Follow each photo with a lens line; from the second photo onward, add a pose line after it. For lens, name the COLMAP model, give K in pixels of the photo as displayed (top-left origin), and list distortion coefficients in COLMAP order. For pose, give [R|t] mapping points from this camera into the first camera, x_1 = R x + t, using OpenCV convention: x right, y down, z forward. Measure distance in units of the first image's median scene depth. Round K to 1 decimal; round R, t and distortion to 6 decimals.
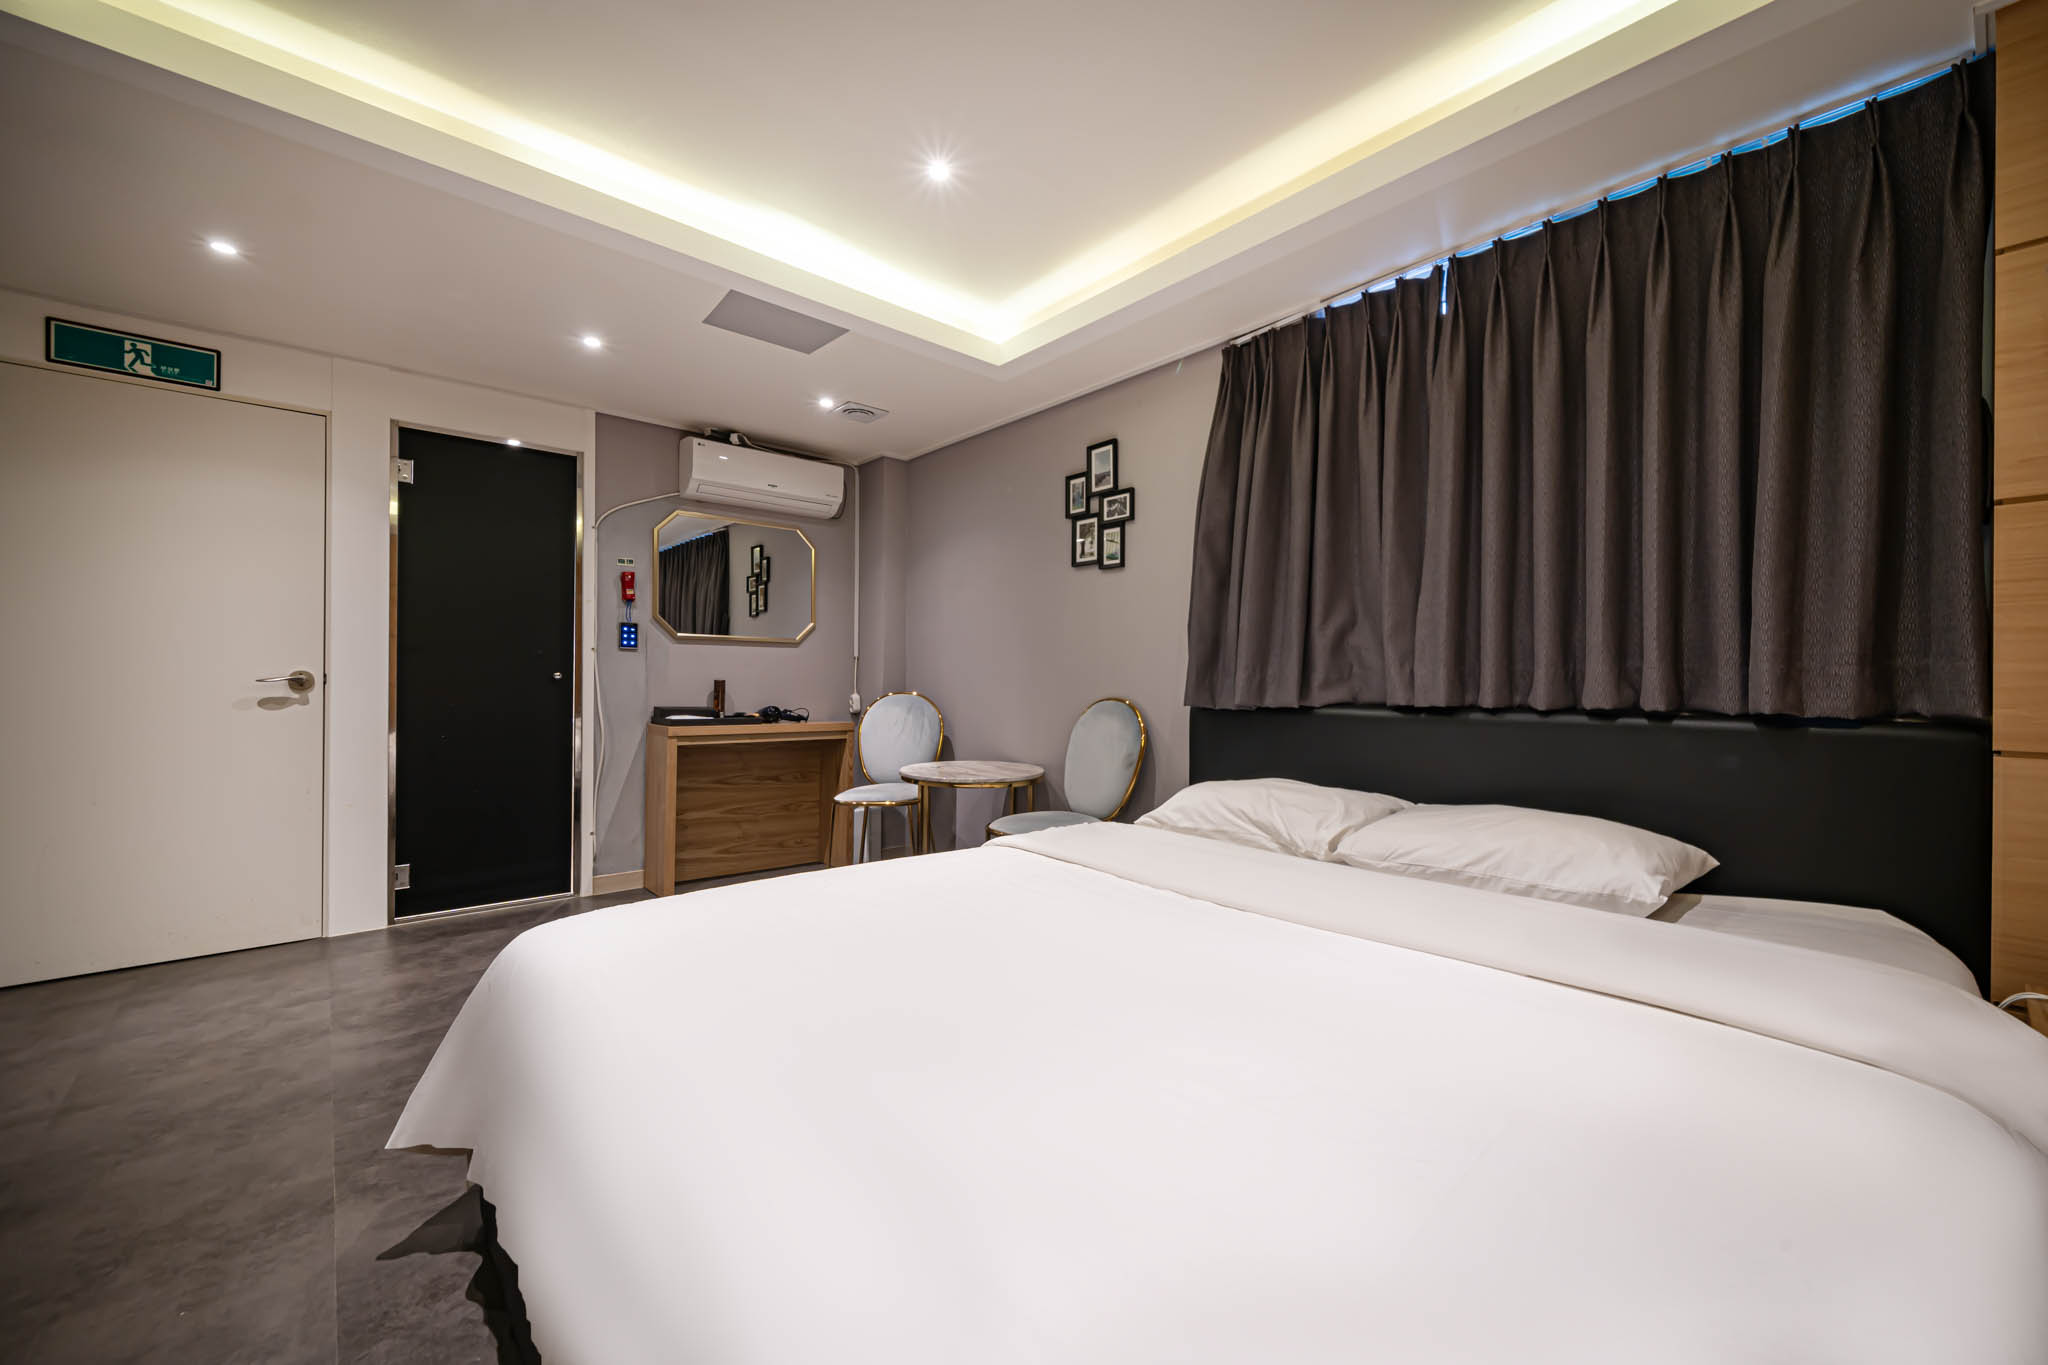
lens RADIAL K [[758.3, 0, 1024.0], [0, 758.3, 682.5], [0, 0, 1]] dist [0.000472, 0.000025]
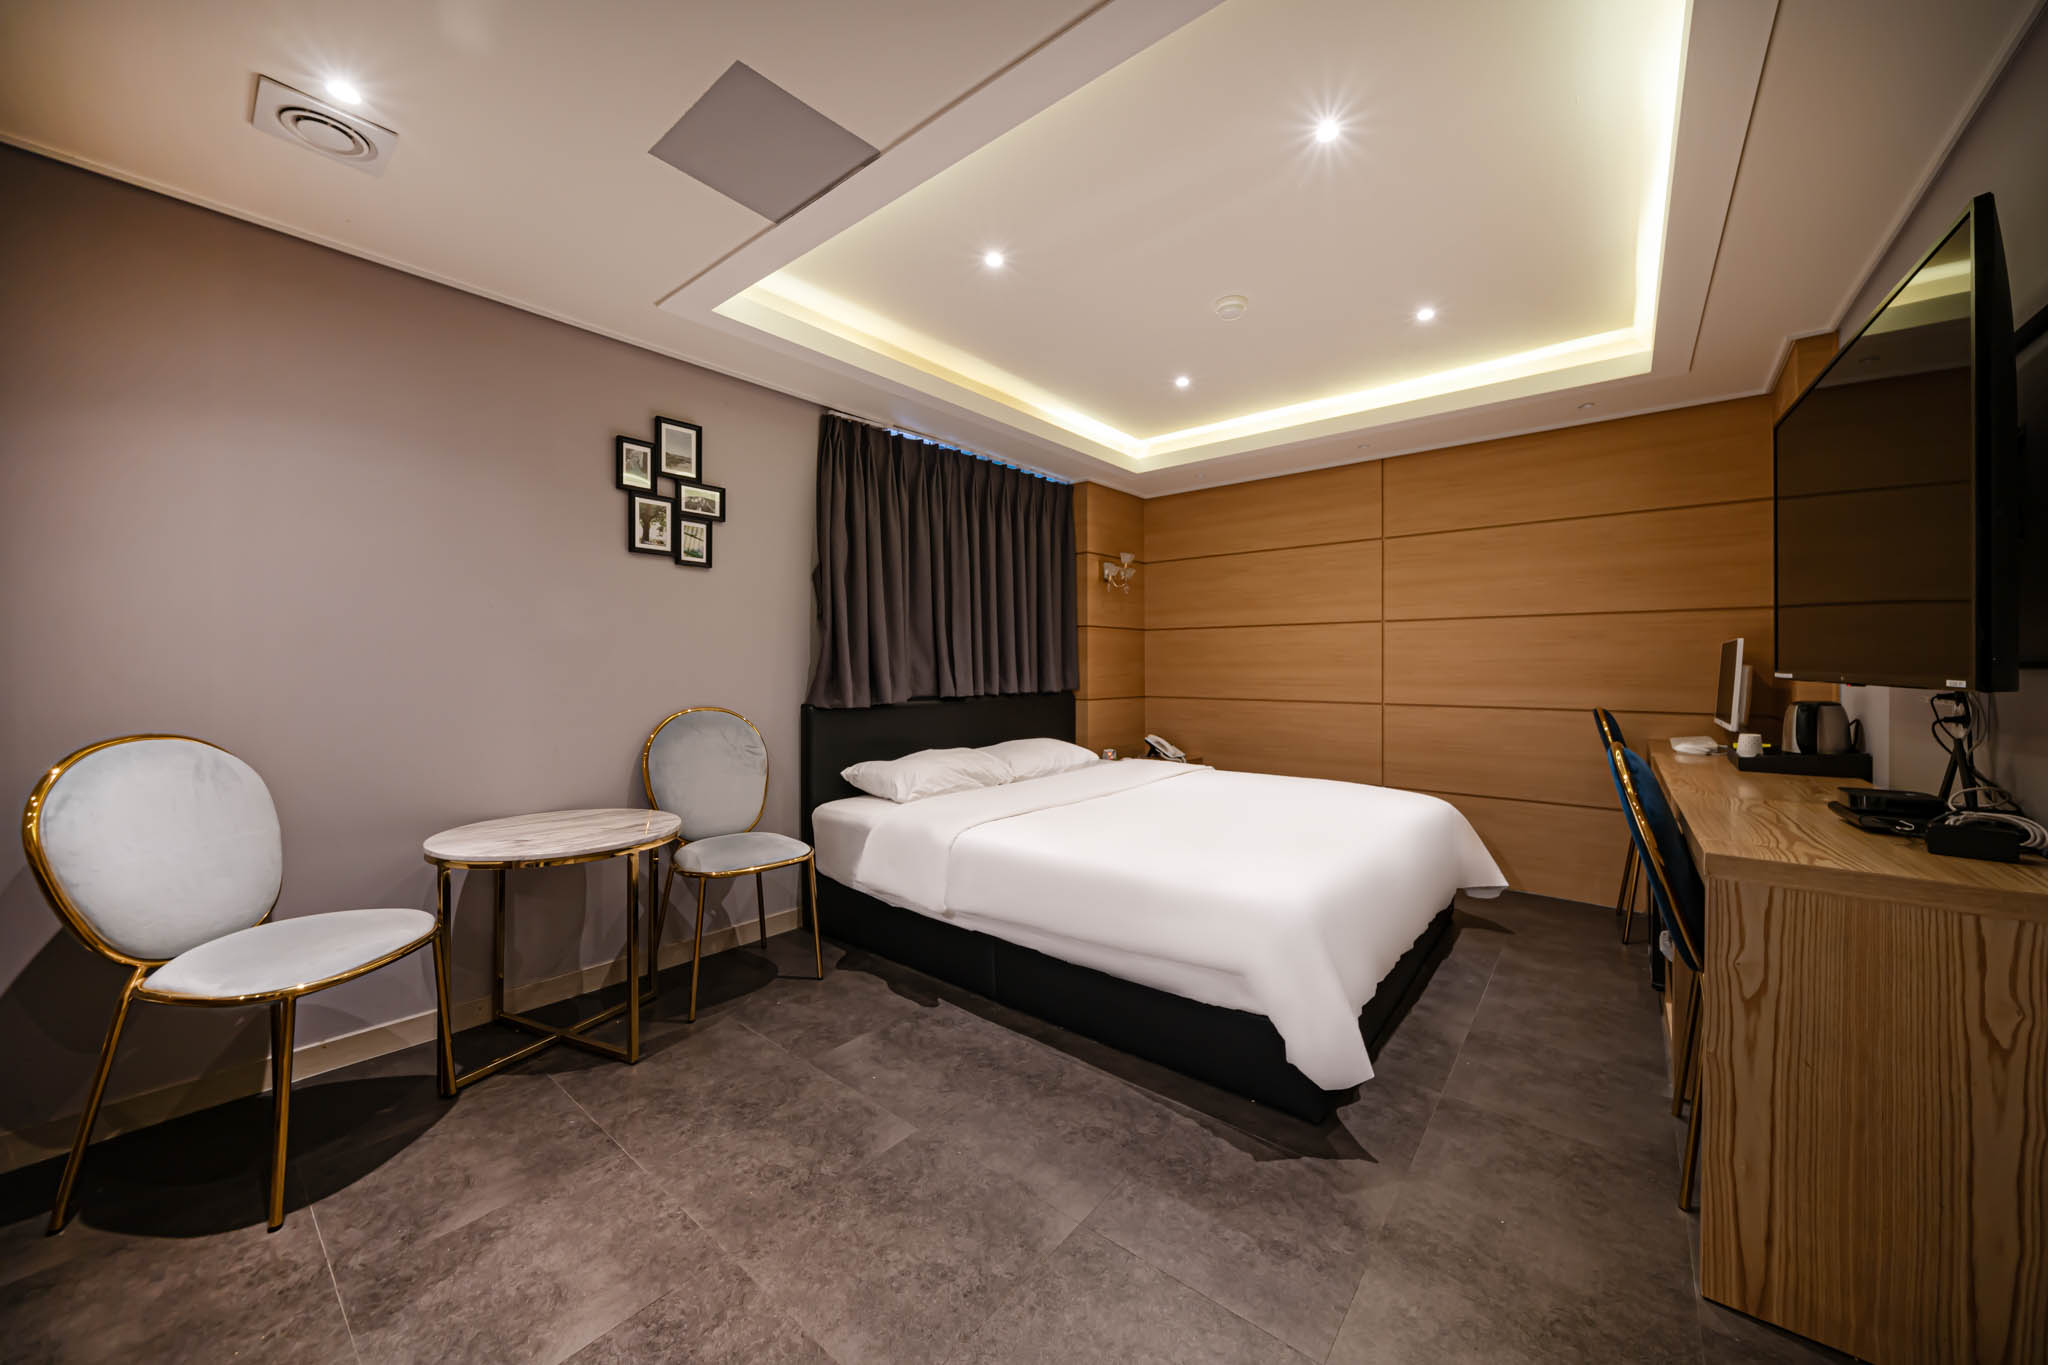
lens RADIAL K [[762.0, 0, 1020.3], [0, 762.0, 658.8], [0, 0, 1]] dist [-0.002103, -0.000150]
pose [[-0.151538, -0.000963, 0.988451, -0.842405], [0.003088, 0.999994, 0.001447, -0.038947], [-0.988447, 0.003272, -0.151534, 0.745088]]
